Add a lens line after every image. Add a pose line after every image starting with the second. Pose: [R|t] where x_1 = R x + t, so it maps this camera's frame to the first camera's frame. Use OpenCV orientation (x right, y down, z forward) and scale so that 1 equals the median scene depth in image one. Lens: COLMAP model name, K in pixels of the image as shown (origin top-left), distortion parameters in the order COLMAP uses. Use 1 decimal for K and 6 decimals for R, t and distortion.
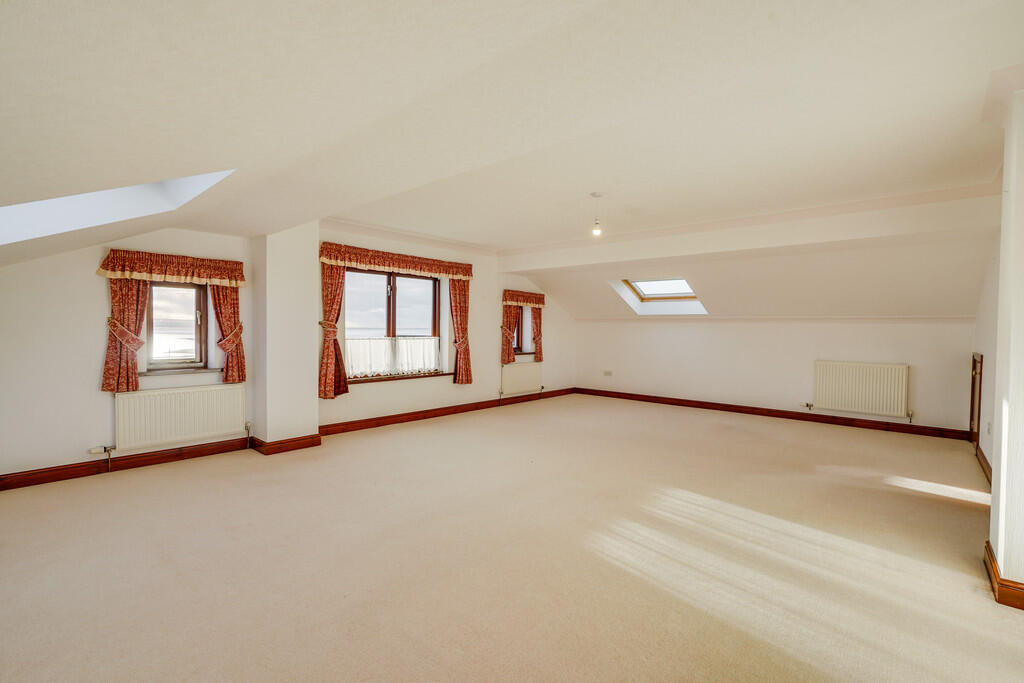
lens RADIAL K [[462.0, 0, 512.9], [0, 462.0, 327.8], [0, 0, 1]] dist [-0.059366, -0.000095]
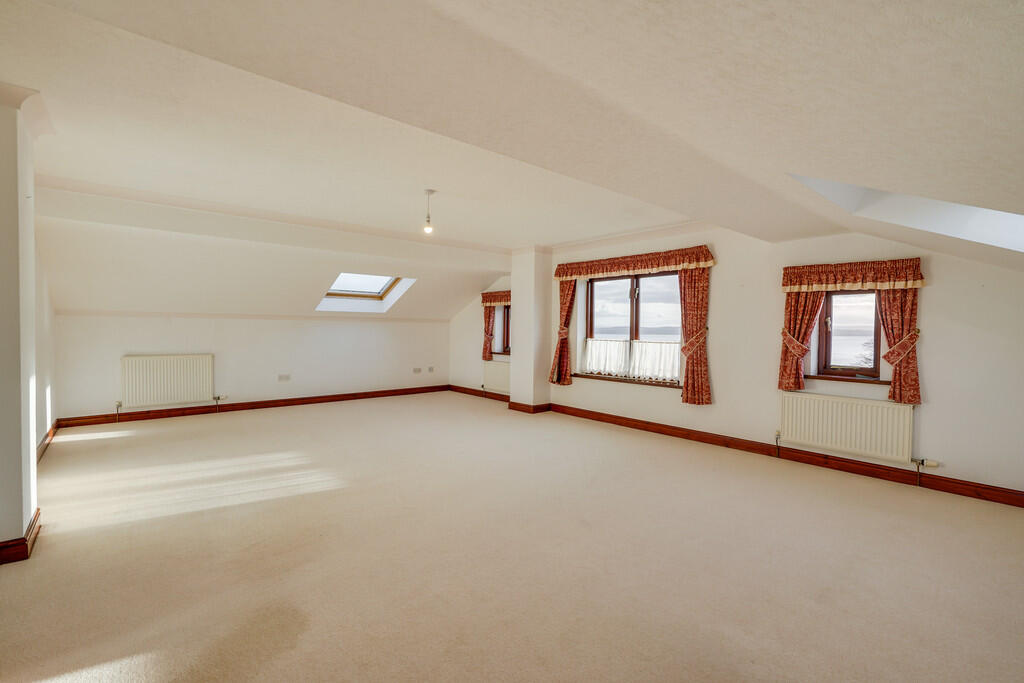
lens RADIAL K [[460.5, 0, 511.7], [0, 460.5, 338.7], [0, 0, 1]] dist [-0.002664, -0.000202]
pose [[-0.152330, 0.008326, -0.988295, 0.725483], [-0.013691, 0.999851, 0.010533, 0.010602], [0.988235, 0.015135, -0.152193, 0.844448]]
